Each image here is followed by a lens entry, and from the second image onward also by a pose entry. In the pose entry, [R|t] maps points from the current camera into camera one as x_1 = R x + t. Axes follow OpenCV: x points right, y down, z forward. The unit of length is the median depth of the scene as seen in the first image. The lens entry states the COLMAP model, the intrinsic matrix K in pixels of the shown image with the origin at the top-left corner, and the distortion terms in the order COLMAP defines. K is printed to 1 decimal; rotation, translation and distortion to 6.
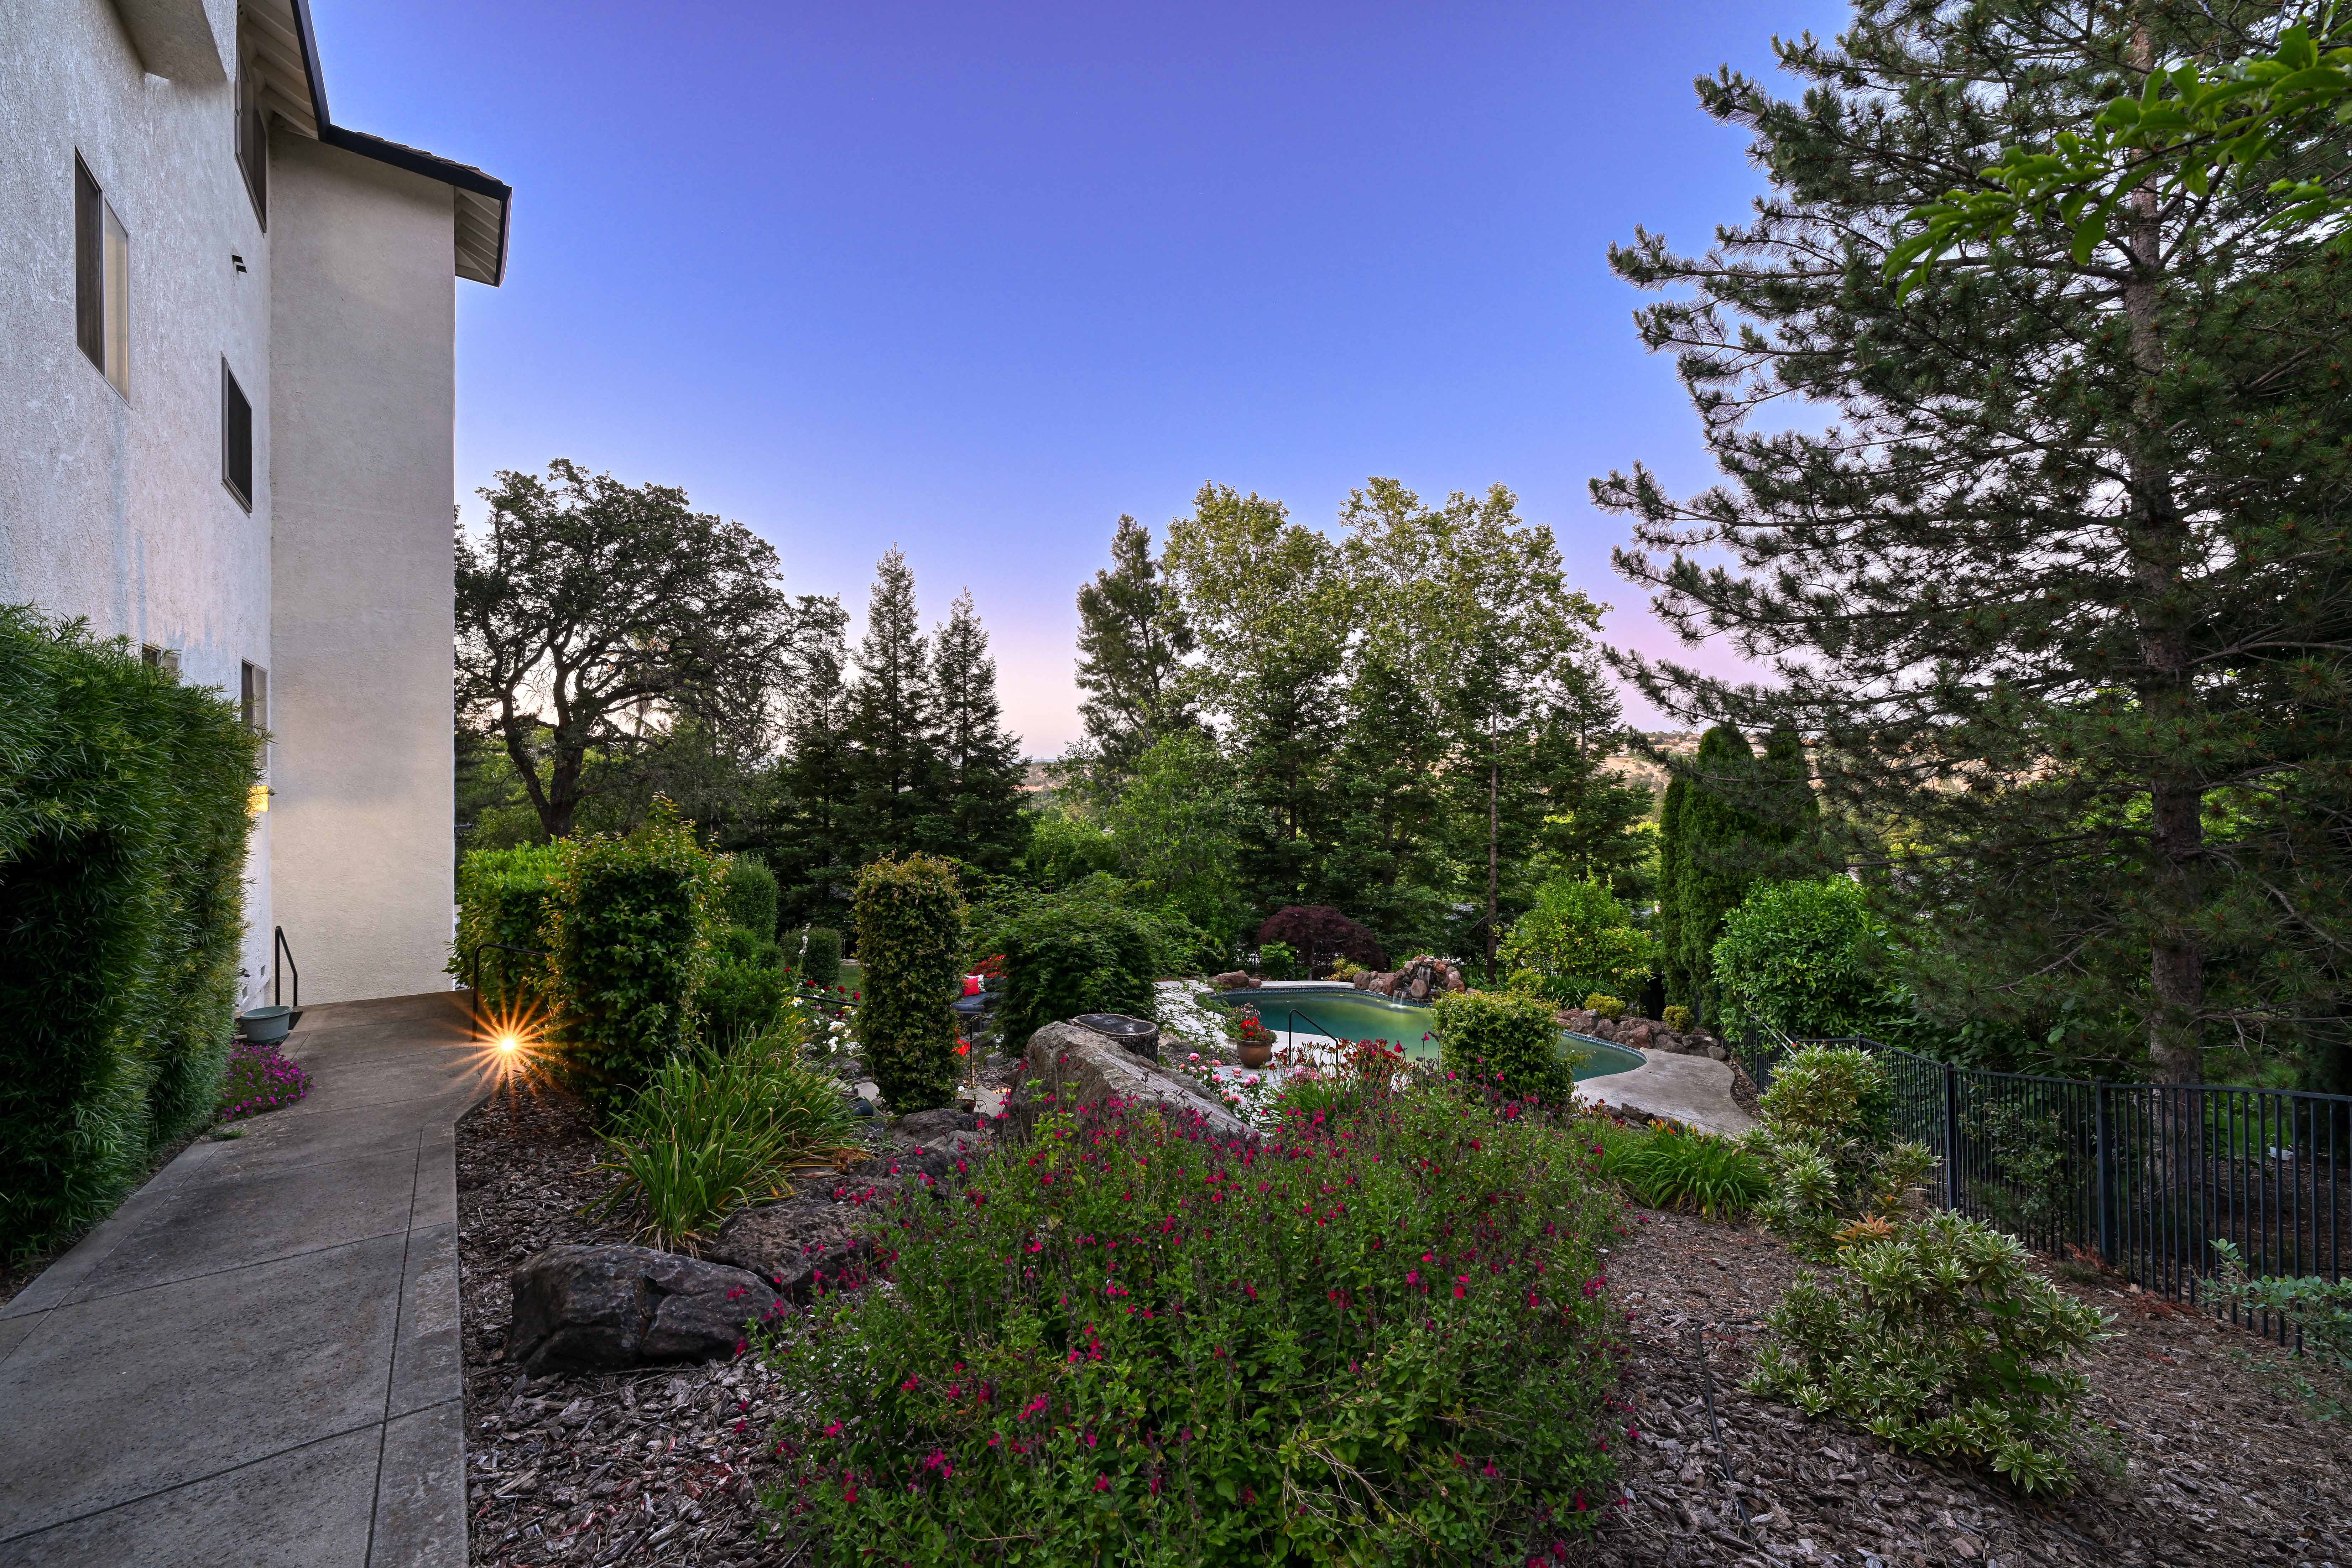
lens RADIAL K [[928.2, 0, 1179.9], [0, 928.2, 772.9], [0, 0, 1]] dist [-0.001139, 0.000090]
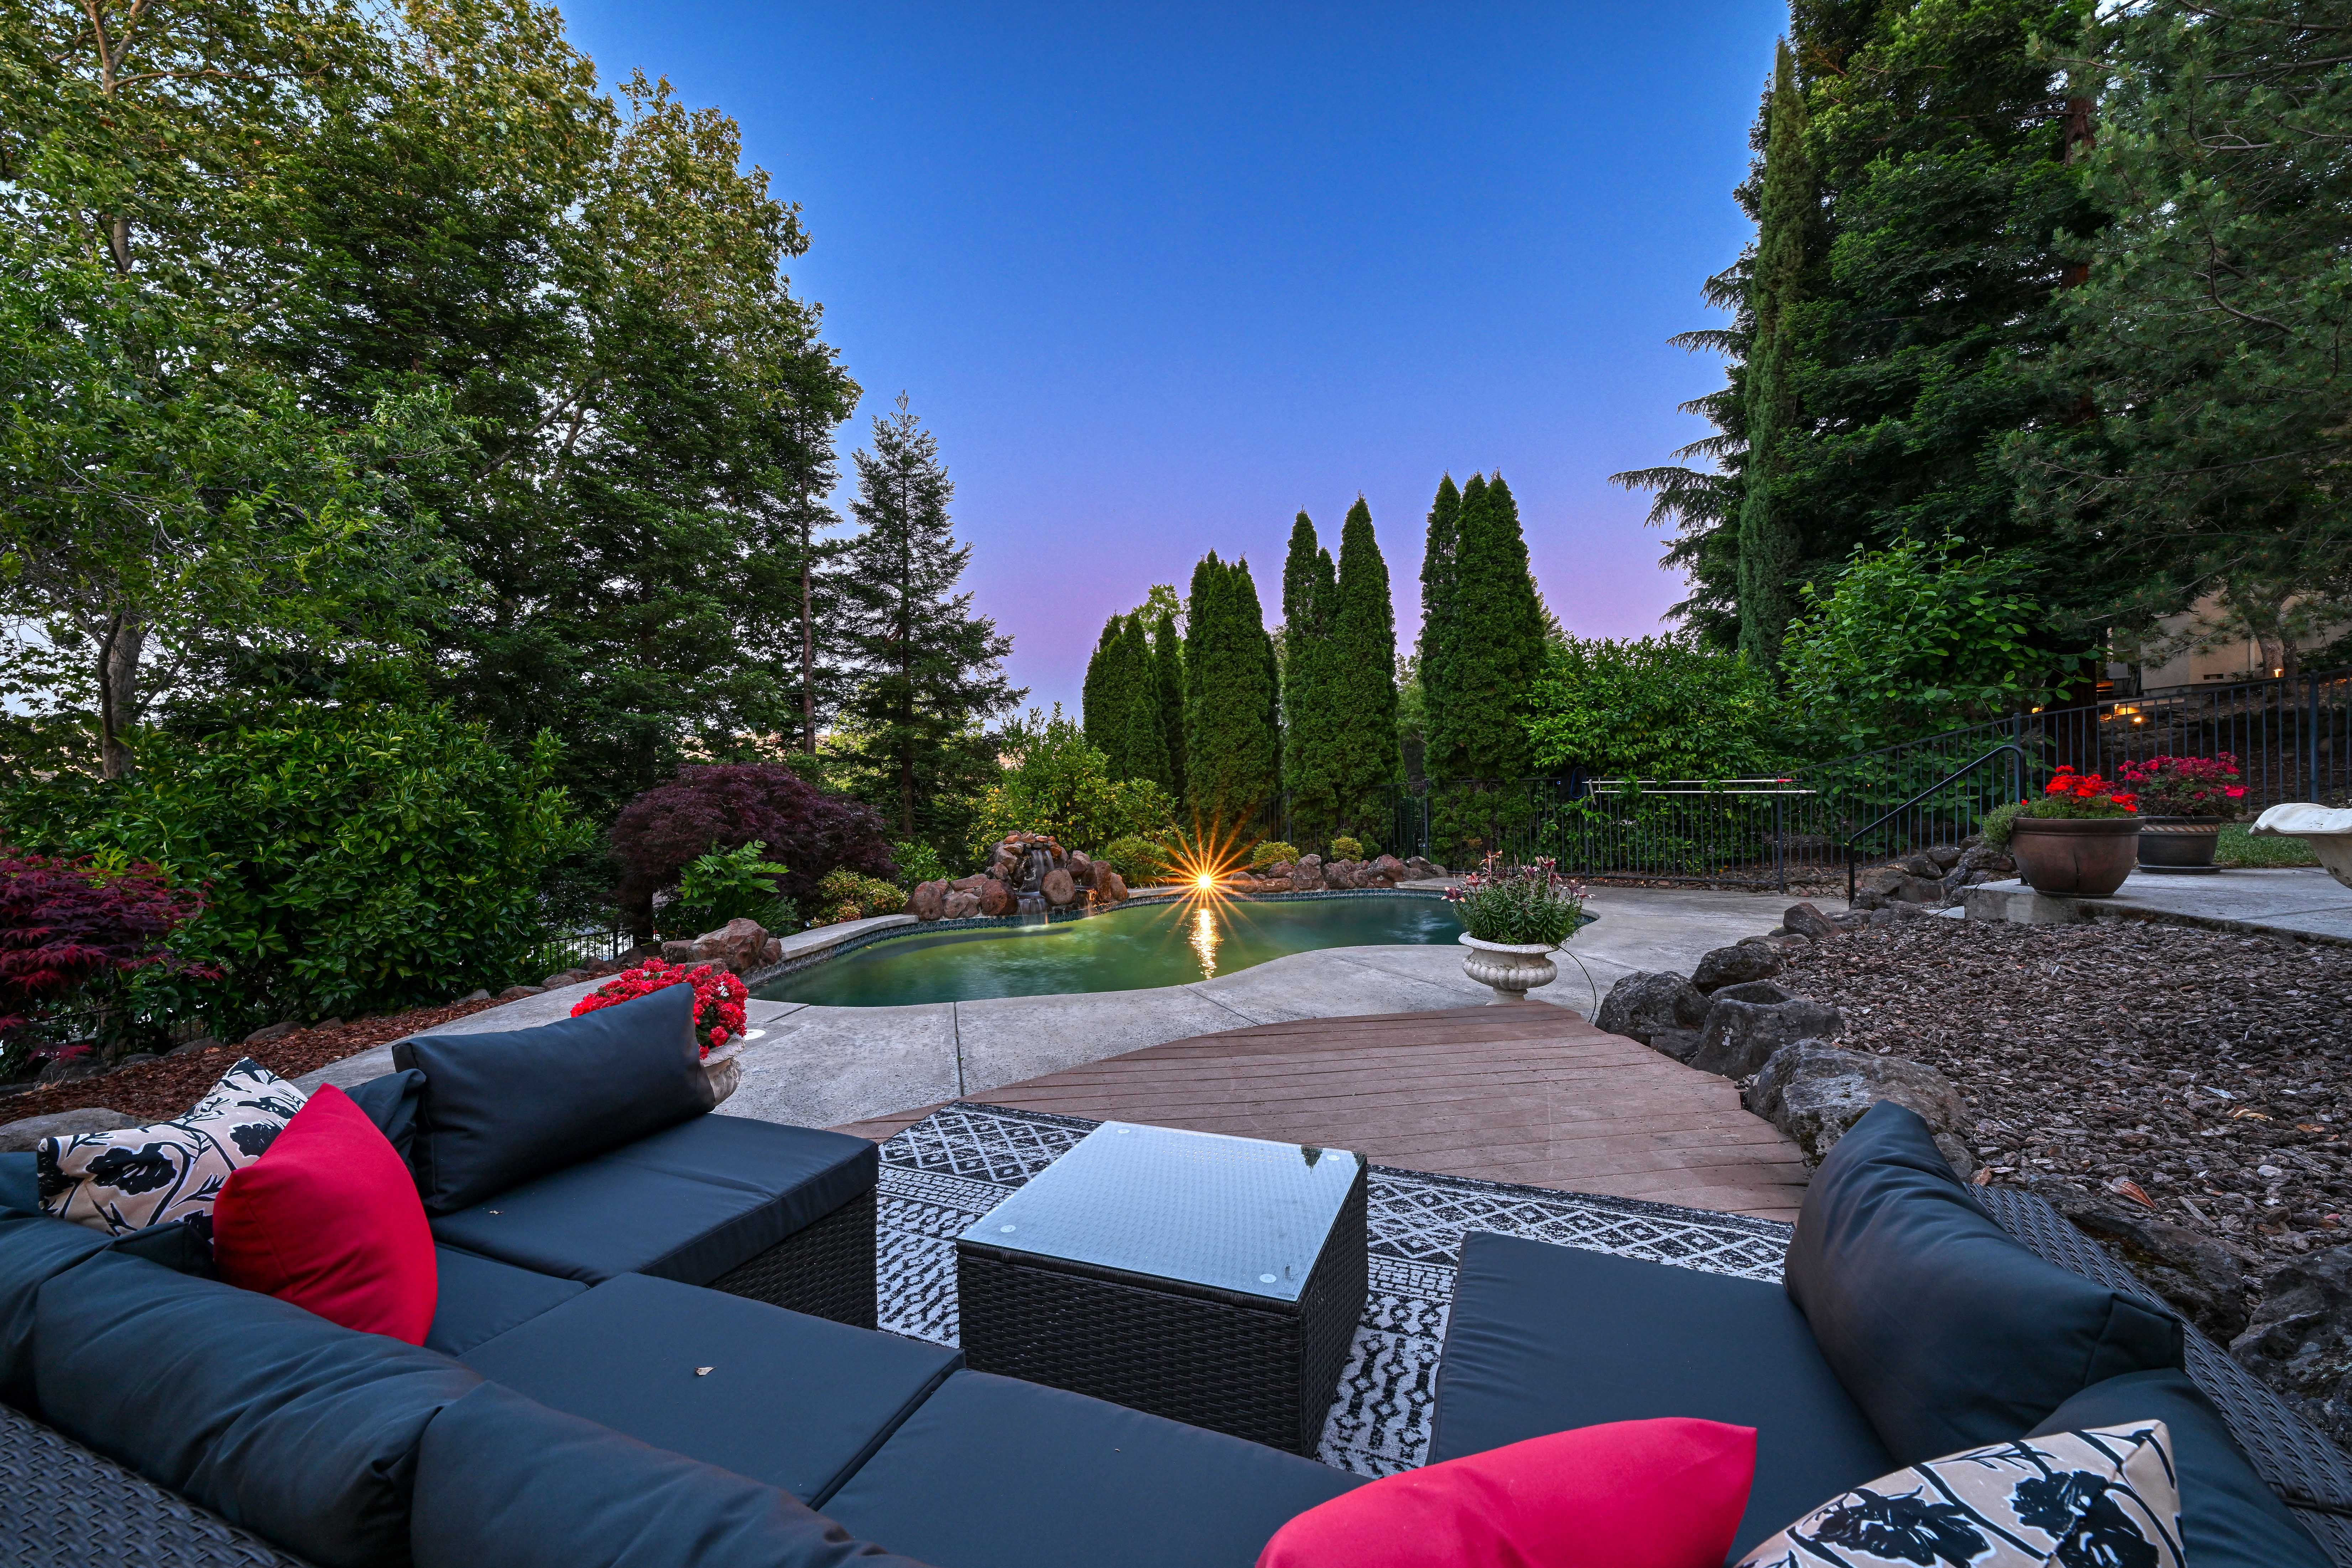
lens RADIAL K [[928.2, 0, 1181.0], [0, 928.2, 782.5], [0, 0, 1]] dist [-0.001139, 0.000090]
pose [[0.250222, -0.006208, 0.968169, -0.162416], [0.003679, 0.999978, 0.005461, 0.118584], [-0.968182, 0.002196, 0.250239, 0.558981]]
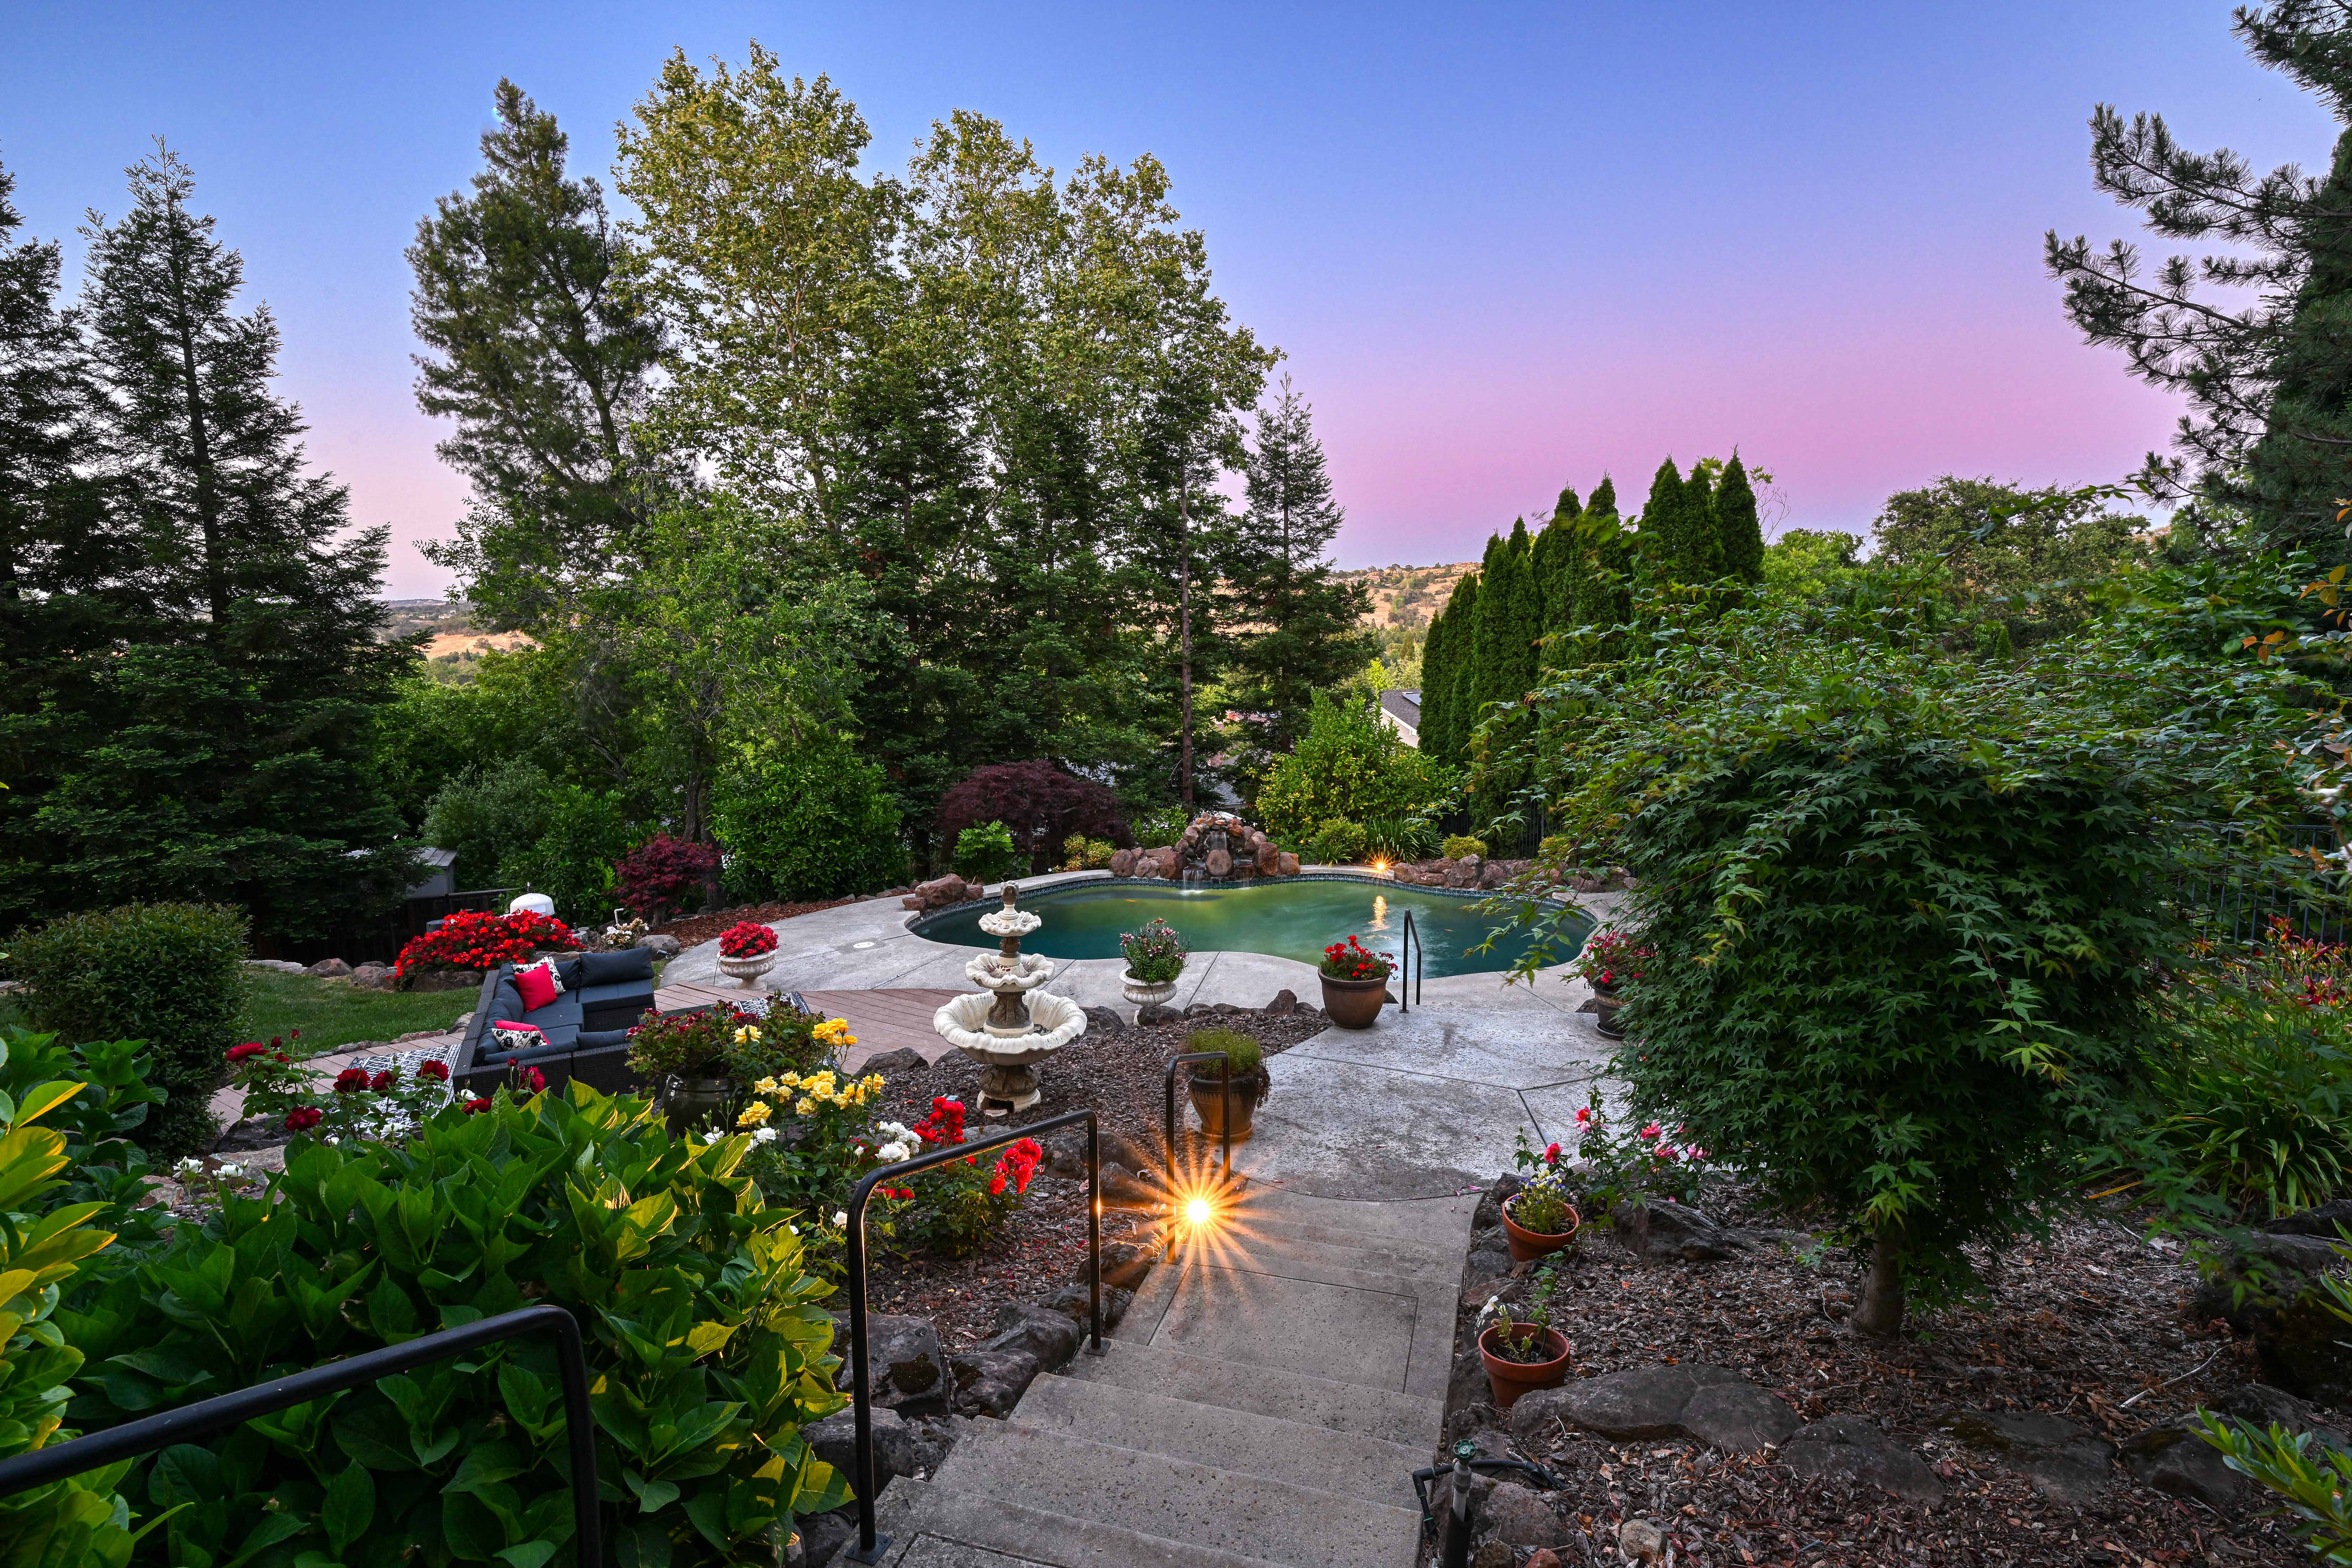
lens RADIAL K [[1116.2, 0, 1177.4], [0, 1116.2, 777.4], [0, 0, 1]] dist [-0.002384, 0.001204]
pose [[0.821866, -0.092338, 0.562148, -0.158560], [0.013055, 0.989570, 0.143460, 0.035208], [-0.569532, -0.110566, 0.814499, 0.244391]]
